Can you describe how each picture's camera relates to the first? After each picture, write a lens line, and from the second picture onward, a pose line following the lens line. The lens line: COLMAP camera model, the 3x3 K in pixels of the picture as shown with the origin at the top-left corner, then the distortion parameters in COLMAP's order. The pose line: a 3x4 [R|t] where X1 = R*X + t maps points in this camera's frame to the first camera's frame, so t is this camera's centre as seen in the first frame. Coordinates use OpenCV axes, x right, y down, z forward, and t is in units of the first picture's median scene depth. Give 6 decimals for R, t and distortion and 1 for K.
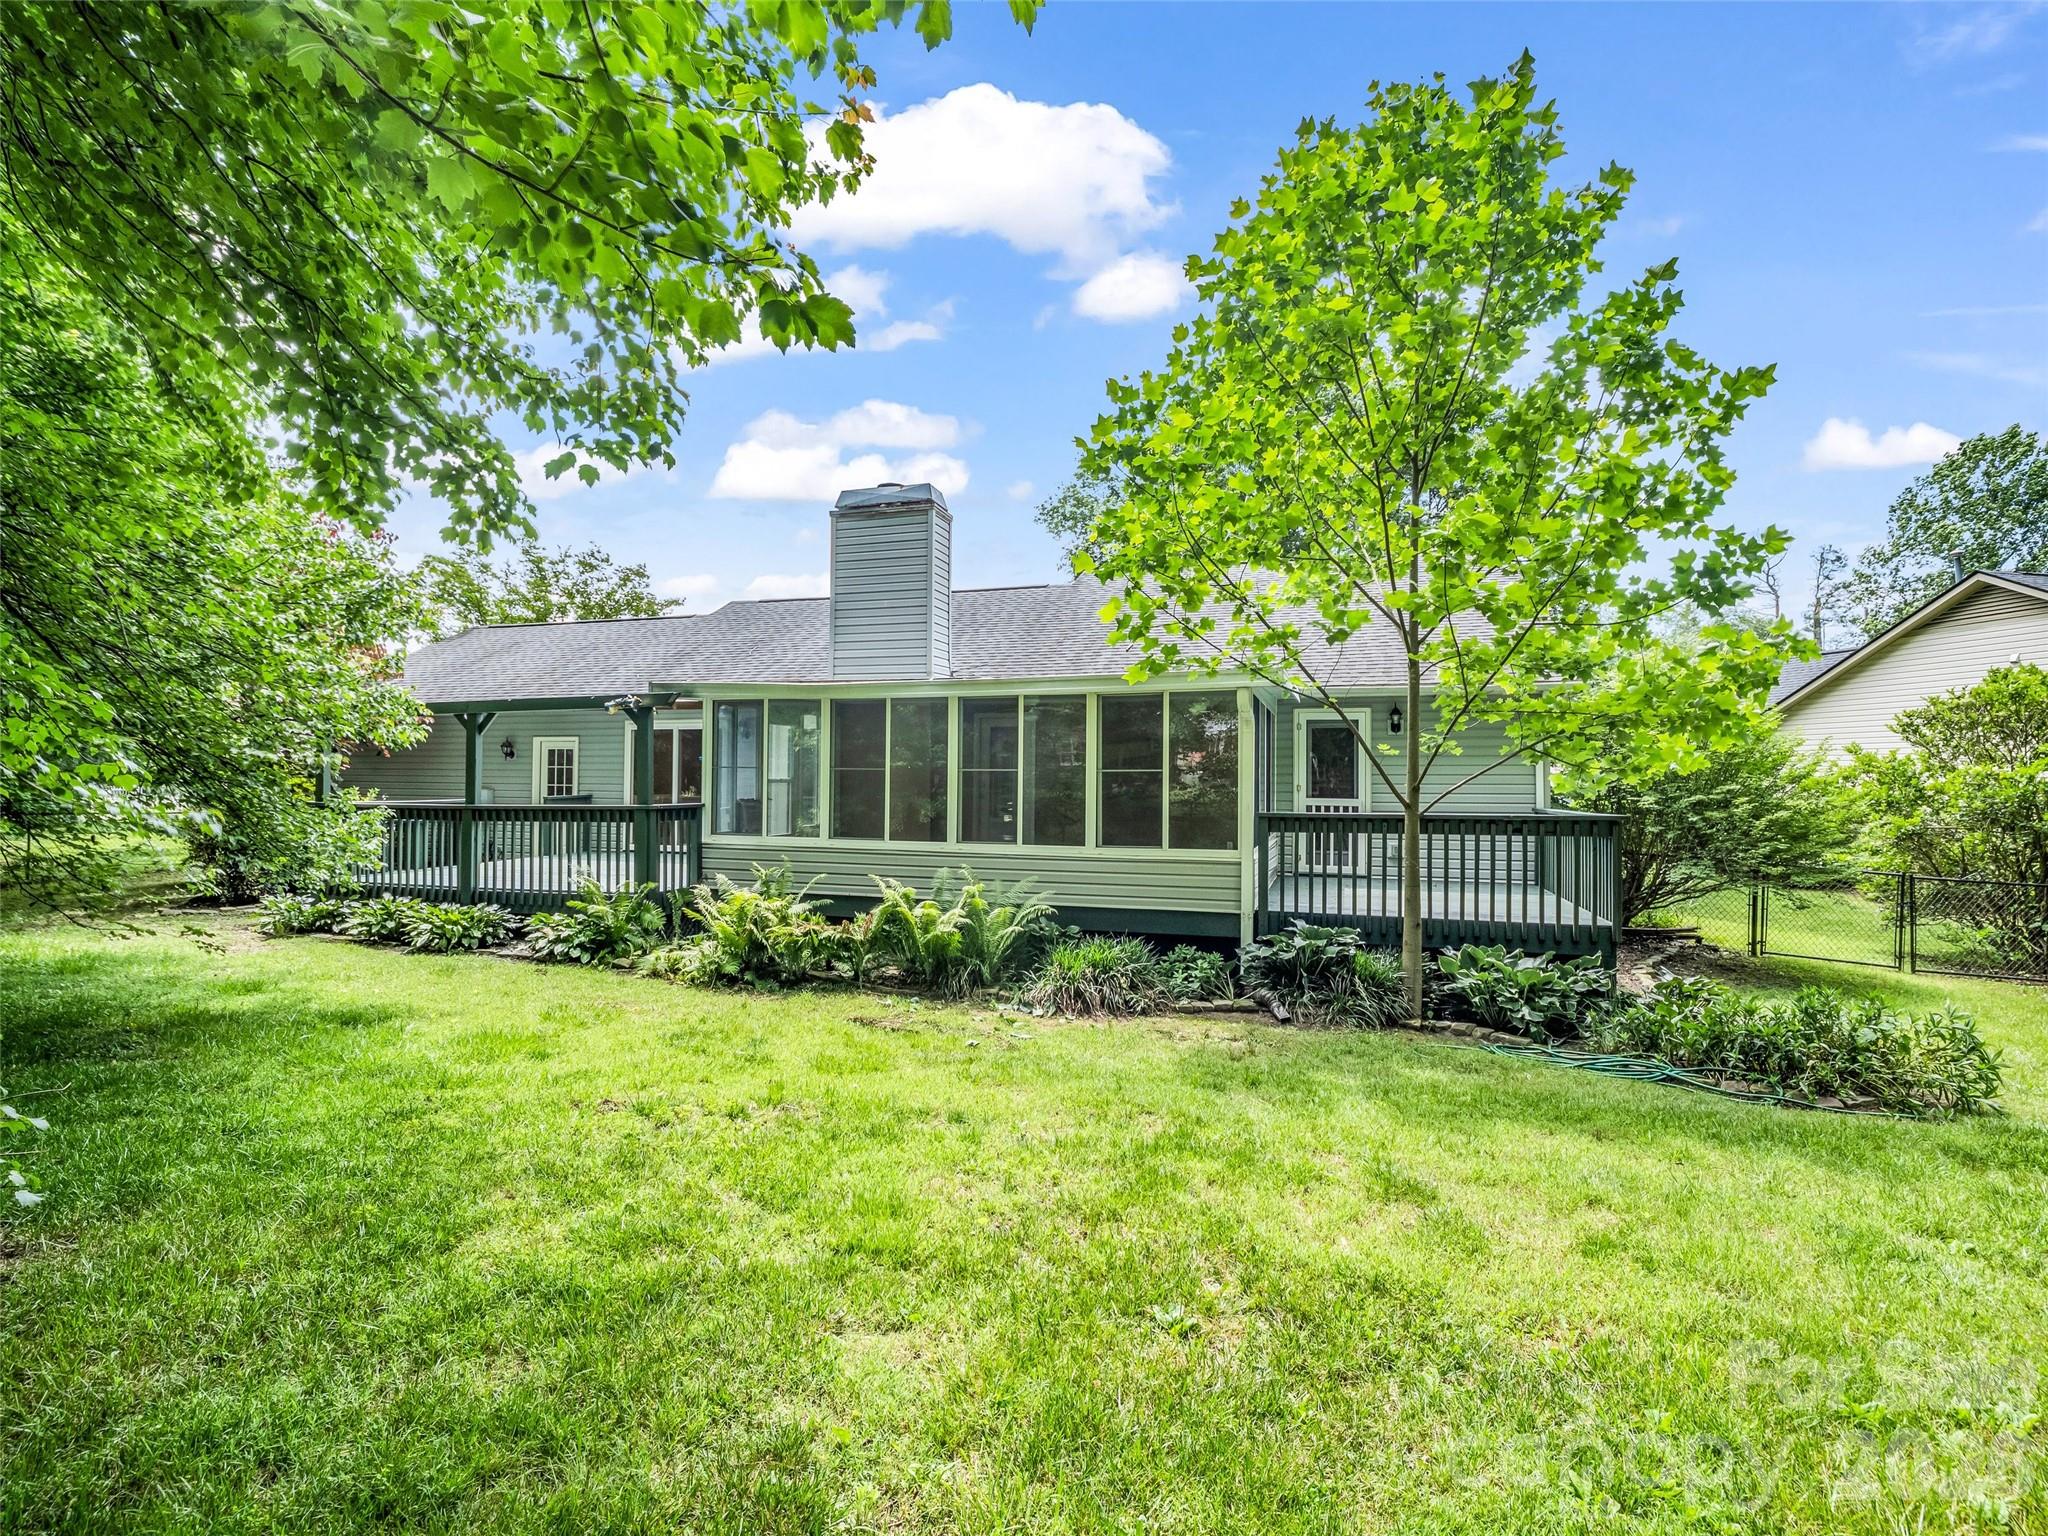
lens RADIAL K [[971.8, 0, 1026.5], [0, 971.8, 770.2], [0, 0, 1]] dist [-0.018069, 0.000408]
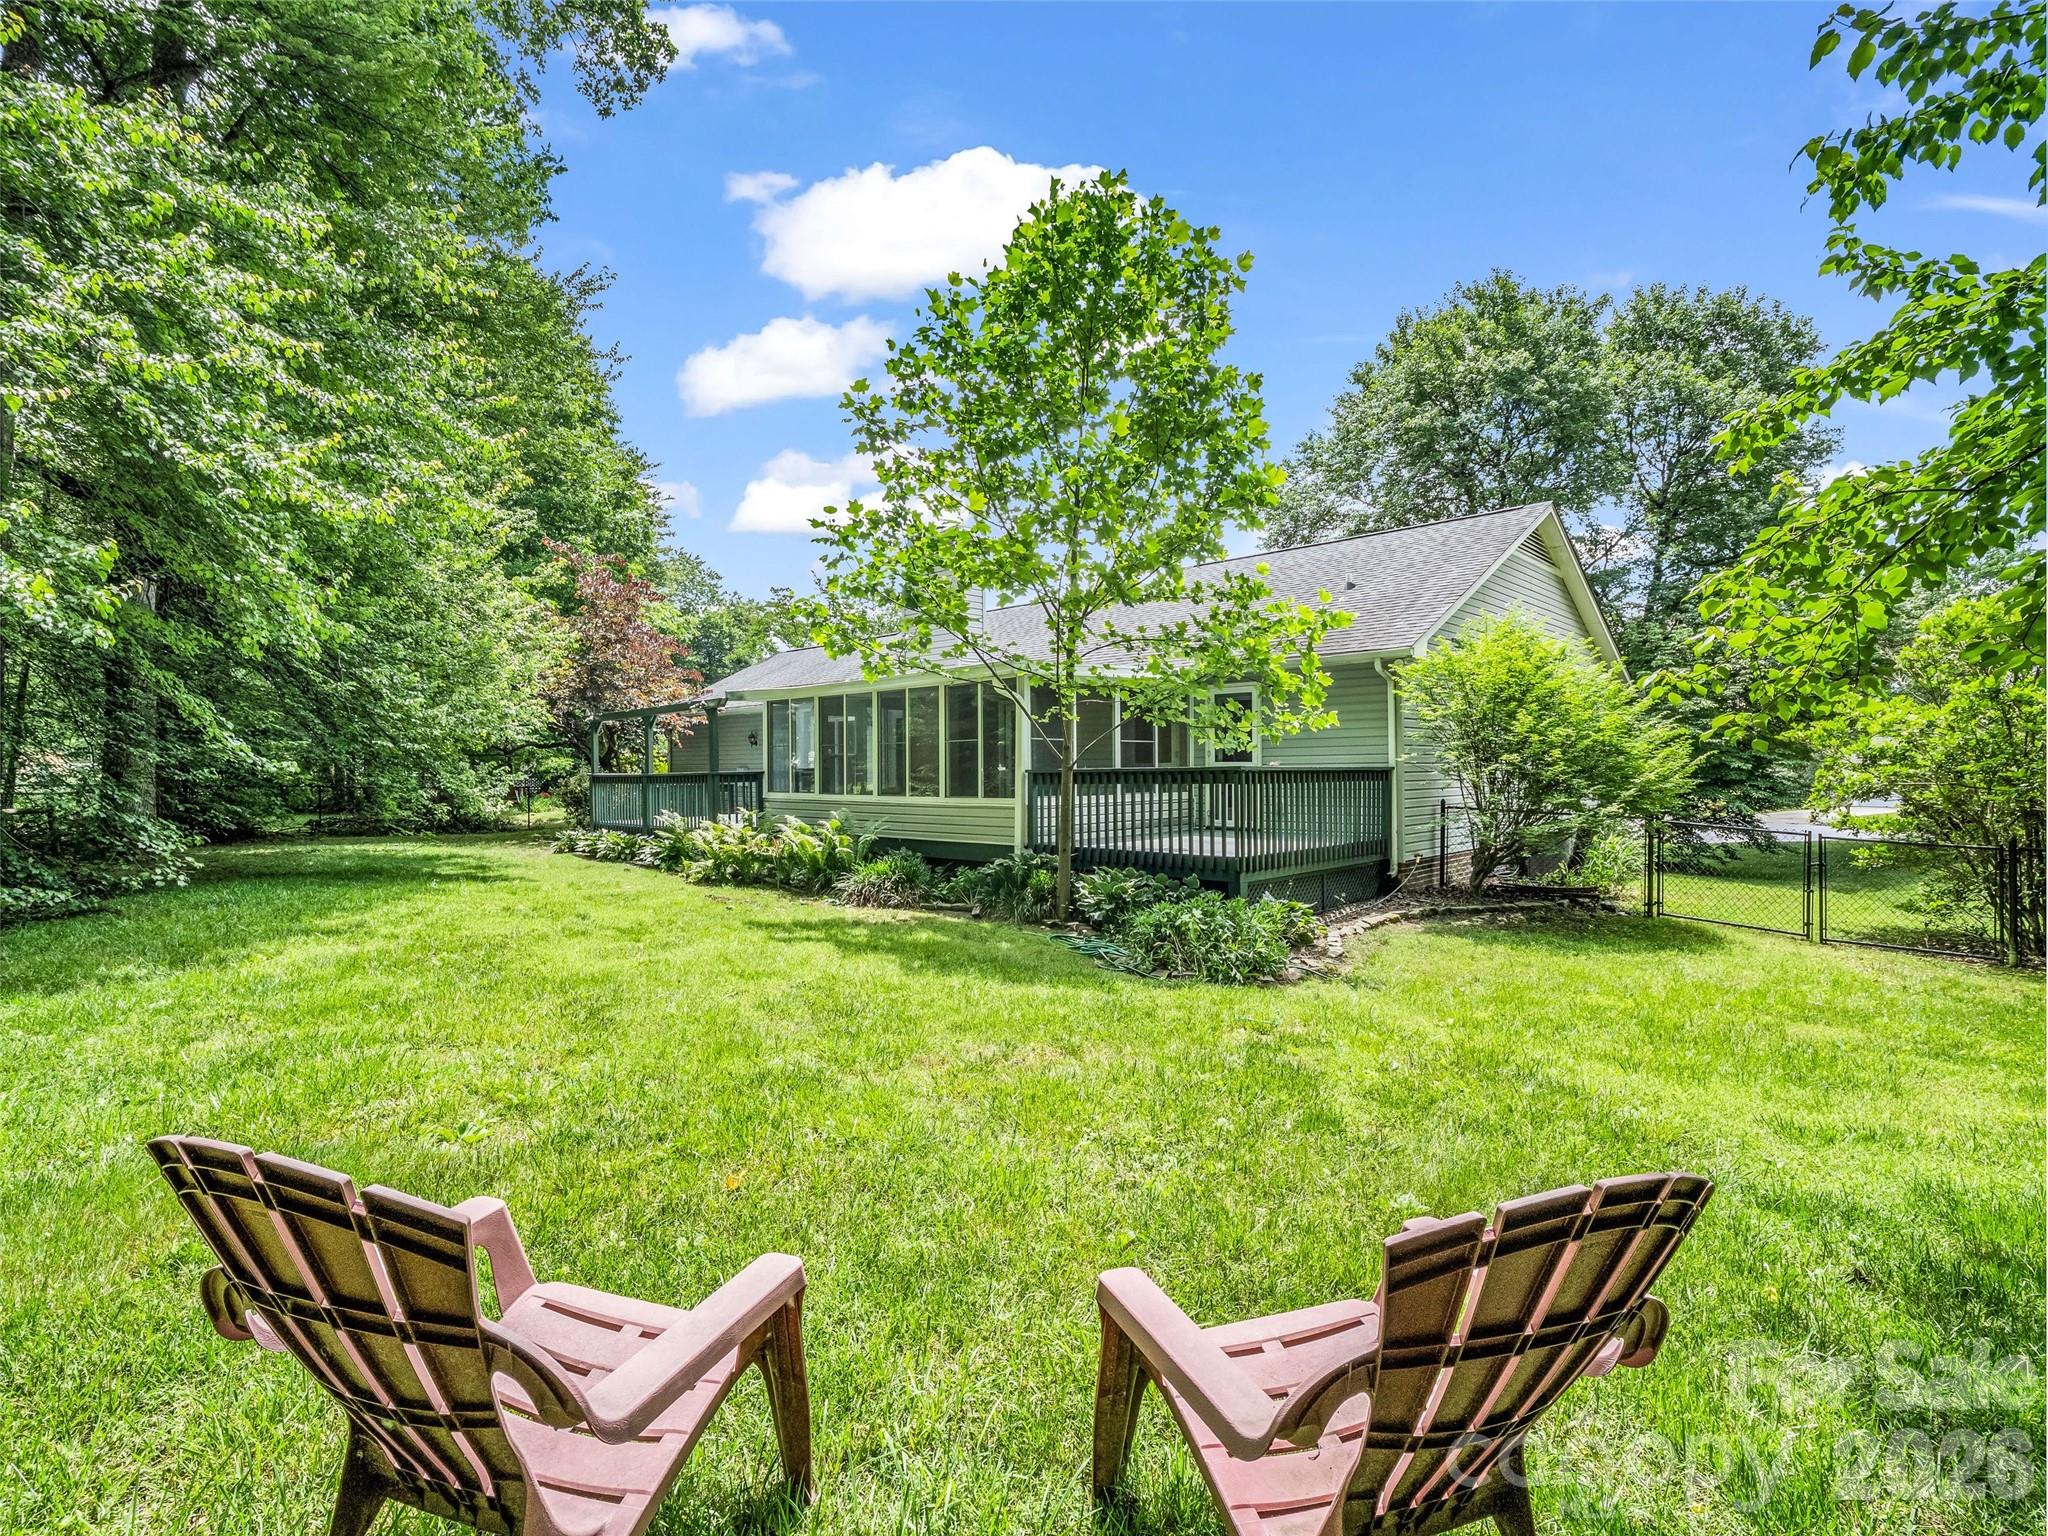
lens RADIAL K [[971.8, 0, 1029.3], [0, 971.8, 770.3], [0, 0, 1]] dist [-0.018069, 0.000408]
pose [[0.898773, -0.013347, -0.438211, 0.768911], [0.019674, 0.999757, 0.009901, 0.030485], [0.437972, -0.017520, 0.898818, -0.168421]]
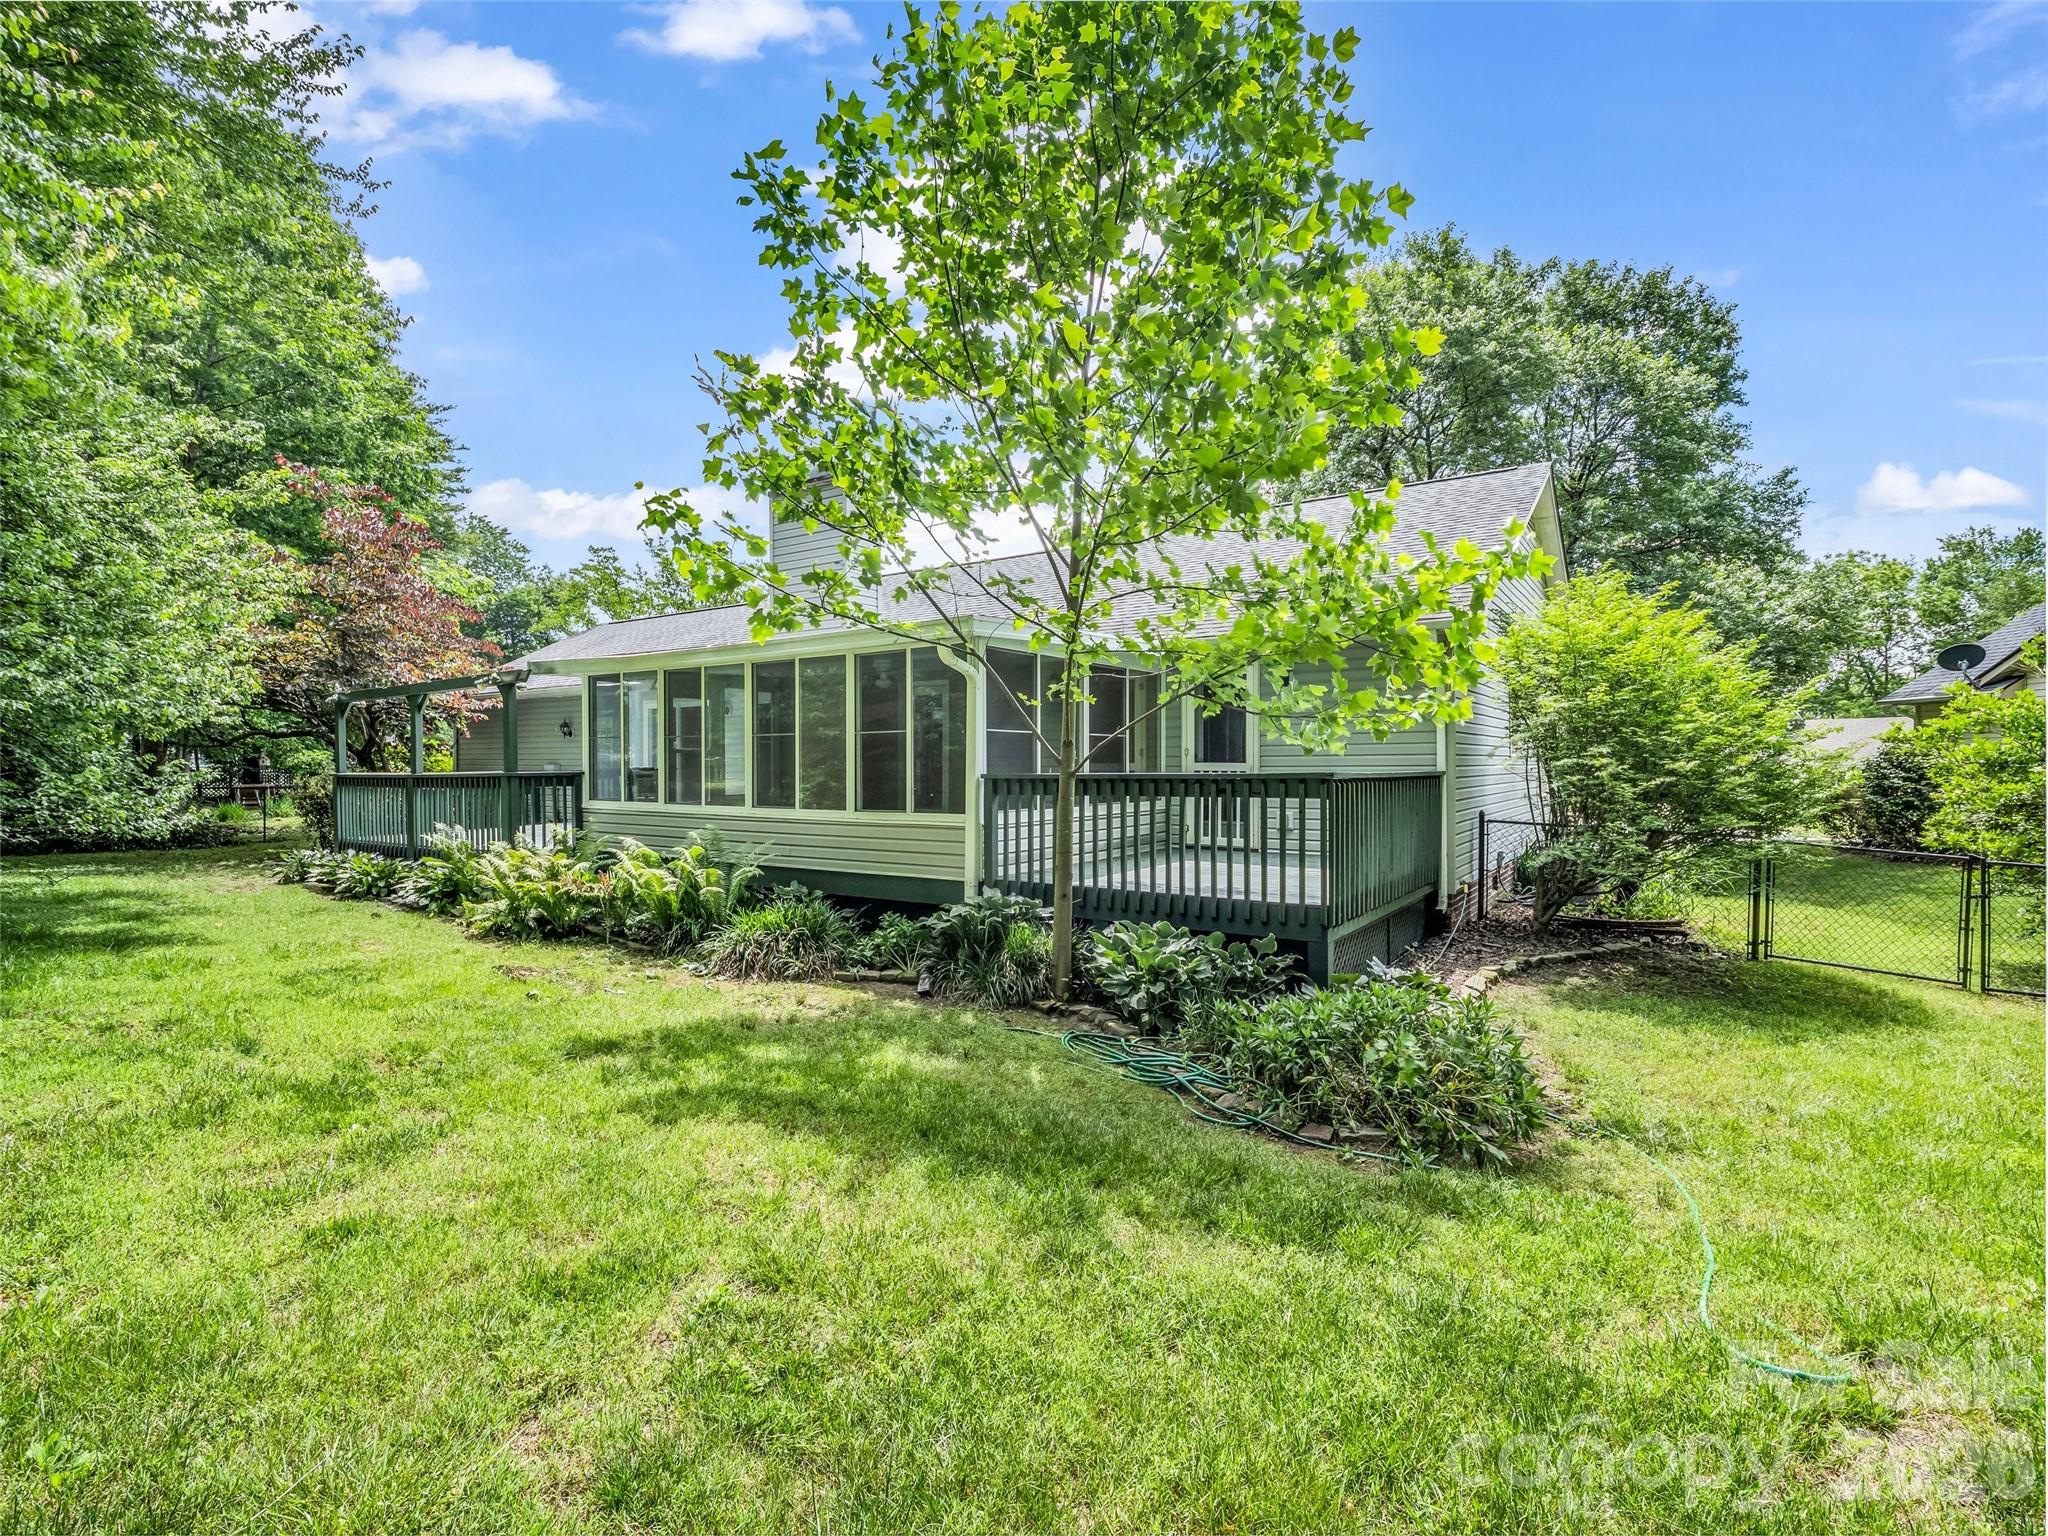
lens RADIAL K [[971.8, 0, 1023.5], [0, 971.8, 763.7], [0, 0, 1]] dist [-0.018069, 0.000408]
pose [[0.959269, -0.009689, -0.282326, 0.505313], [0.013449, 0.999845, 0.011382, 0.023008], [0.282172, -0.014716, 0.959251, 0.115331]]
